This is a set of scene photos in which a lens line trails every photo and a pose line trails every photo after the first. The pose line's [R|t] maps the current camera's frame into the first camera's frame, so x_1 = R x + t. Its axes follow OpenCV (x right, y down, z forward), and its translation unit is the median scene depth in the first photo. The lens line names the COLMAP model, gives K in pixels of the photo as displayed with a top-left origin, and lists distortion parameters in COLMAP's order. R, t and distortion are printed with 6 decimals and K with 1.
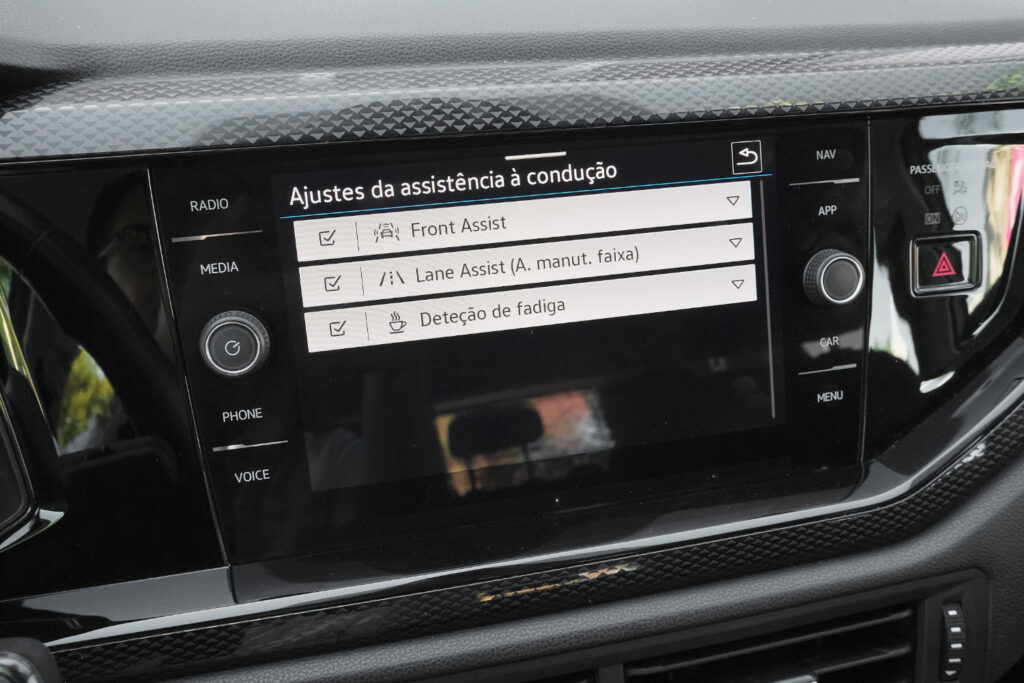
lens RADIAL K [[951.1, 0, 516.3], [0, 951.1, 342.9], [0, 0, 1]] dist [-0.009578, 0.000000]
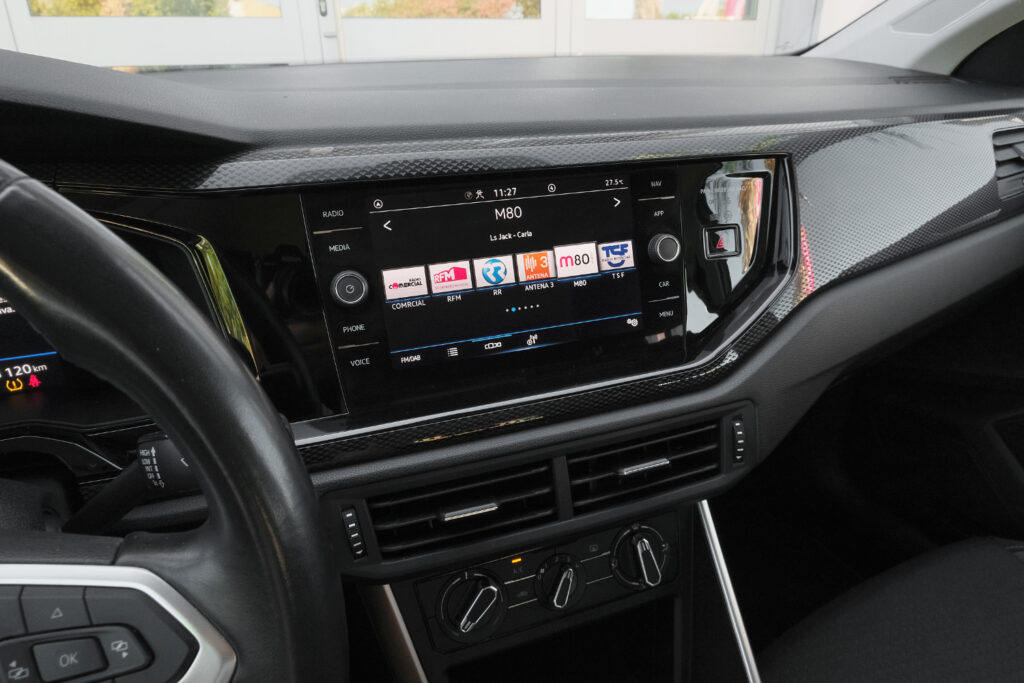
lens RADIAL K [[651.7, 0, 512.2], [0, 651.7, 337.3], [0, 0, 1]] dist [0.010763, 0.002176]
pose [[0.995120, -0.047379, 0.086553, -0.089813], [0.051243, 0.997761, -0.042978, 0.155450], [-0.084322, 0.047204, 0.995320, -0.264395]]
